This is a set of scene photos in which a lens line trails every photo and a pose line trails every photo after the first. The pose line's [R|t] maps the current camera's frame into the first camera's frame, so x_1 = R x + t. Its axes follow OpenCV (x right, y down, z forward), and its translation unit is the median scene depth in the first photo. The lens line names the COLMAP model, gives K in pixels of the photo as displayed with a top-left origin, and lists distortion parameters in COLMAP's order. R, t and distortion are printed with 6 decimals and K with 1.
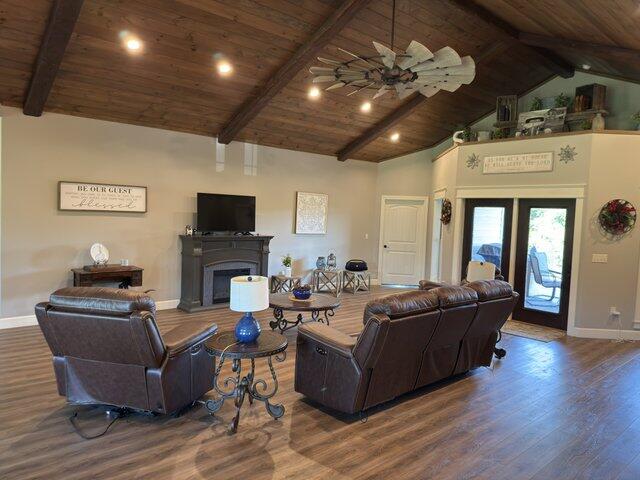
lens RADIAL K [[438.1, 0, 320.0], [0, 438.1, 235.2], [0, 0, 1]] dist [0.021213, -0.036836]
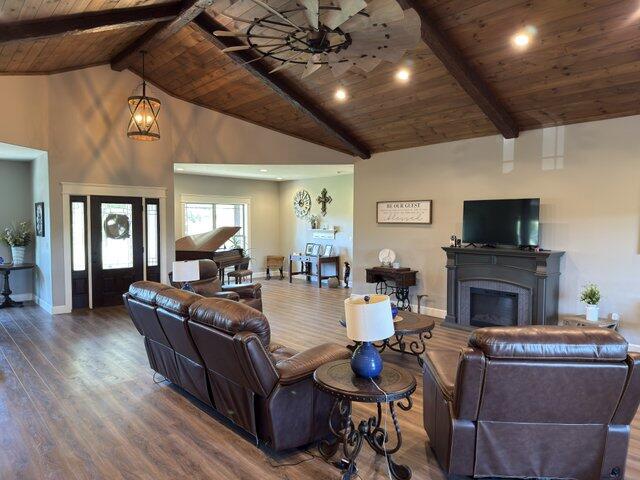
lens RADIAL K [[438.1, 0, 315.6], [0, 438.1, 241.2], [0, 0, 1]] dist [0.021213, -0.036836]
pose [[-0.009323, 0.013697, -0.999863, 0.770182], [-0.051075, 0.998594, 0.014156, -0.010249], [0.998651, 0.051200, -0.008610, 0.818664]]
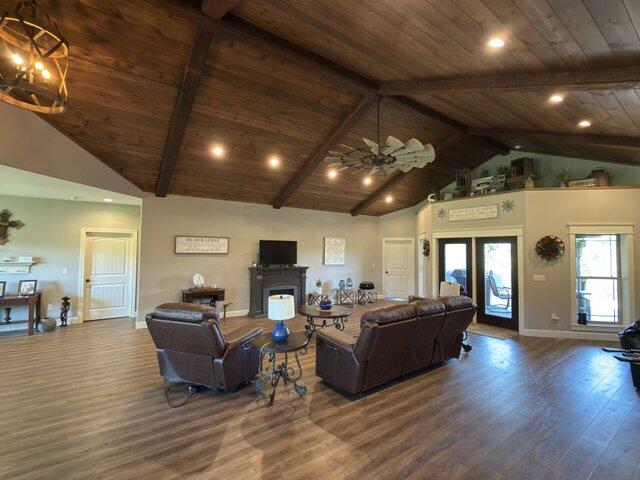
lens RADIAL K [[281.5, 0, 315.8], [0, 281.5, 237.8], [0, 0, 1]] dist [-0.011008, 0.002849]
pose [[0.993346, -0.031549, -0.110766, 0.036969], [0.020569, 0.994884, -0.098907, -0.001575], [0.113319, 0.095970, 0.988913, 0.029982]]
